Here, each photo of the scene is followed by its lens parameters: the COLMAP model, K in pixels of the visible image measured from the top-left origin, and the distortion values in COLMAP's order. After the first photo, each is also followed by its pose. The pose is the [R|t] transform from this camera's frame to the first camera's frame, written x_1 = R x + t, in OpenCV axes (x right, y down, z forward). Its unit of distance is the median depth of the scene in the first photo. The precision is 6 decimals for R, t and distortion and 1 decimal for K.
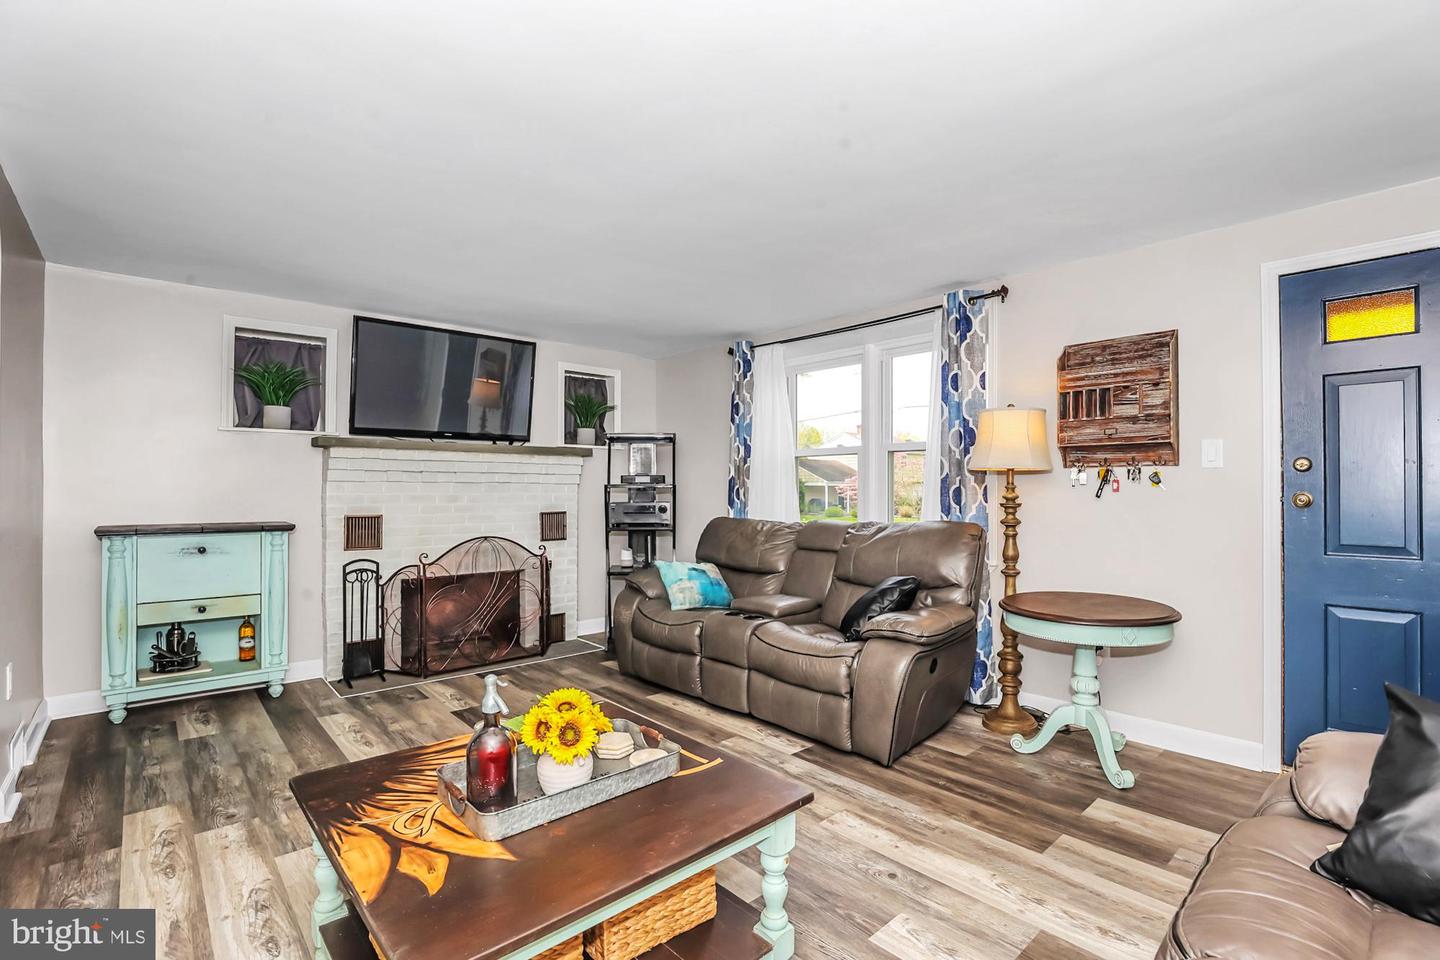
lens RADIAL K [[659.3, 0, 720.0], [0, 659.3, 480.0], [0, 0, 1]] dist [-0.028293, 0.000427]
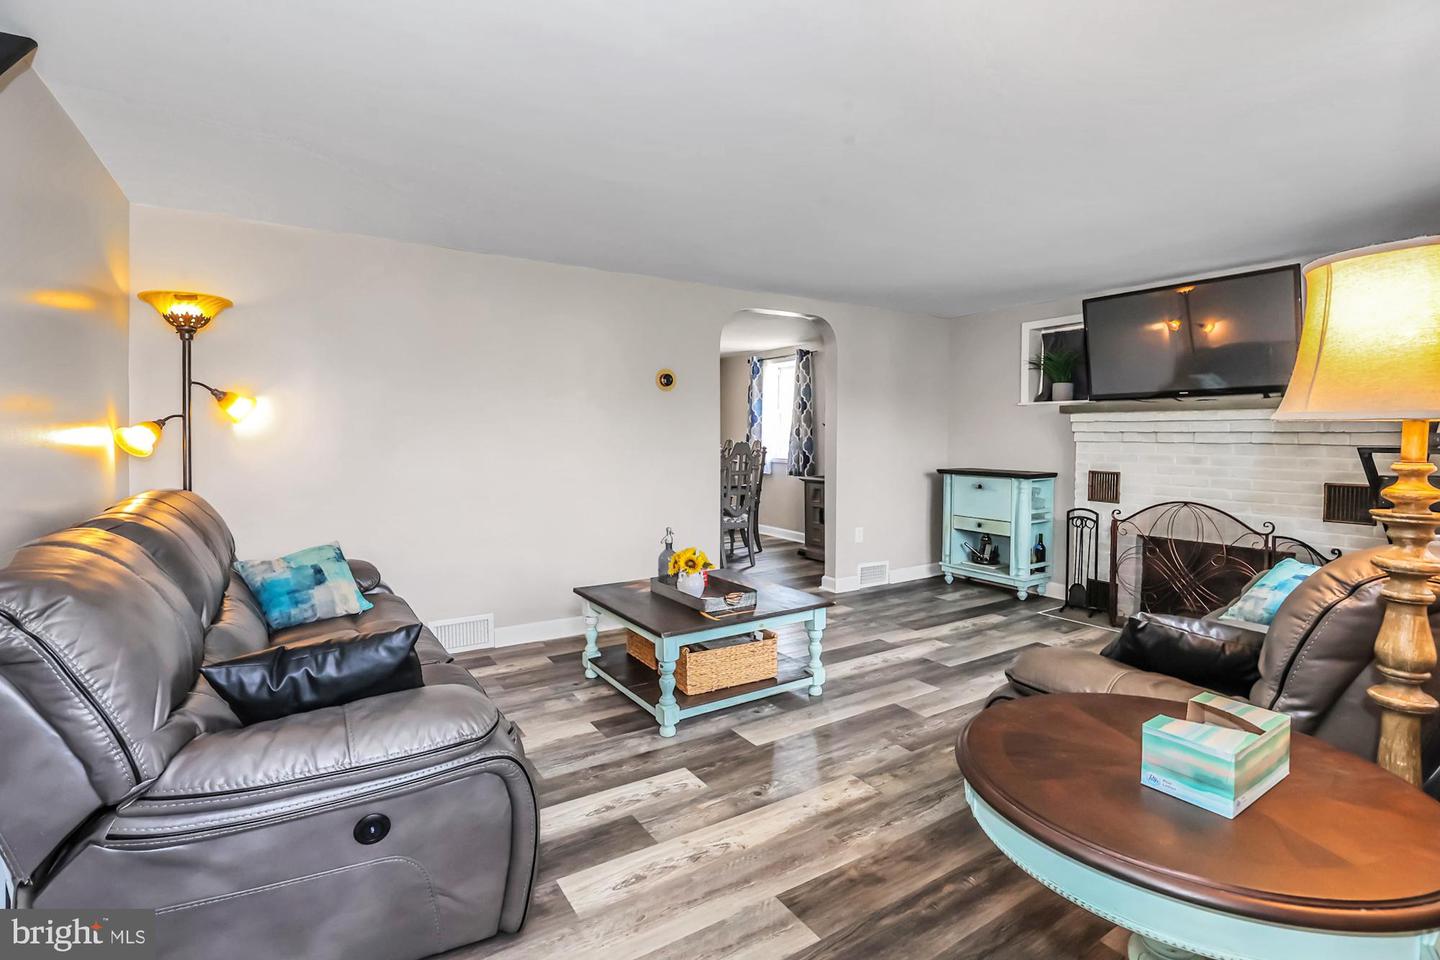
lens RADIAL K [[623.6, 0, 721.3], [0, 623.6, 445.3], [0, 0, 1]] dist [-0.058563, 0.000258]
pose [[-0.143579, 0.006838, -0.989615, 0.636852], [0.001660, 0.999976, 0.006668, 0.000052], [0.989637, -0.000685, -0.143587, 0.527930]]
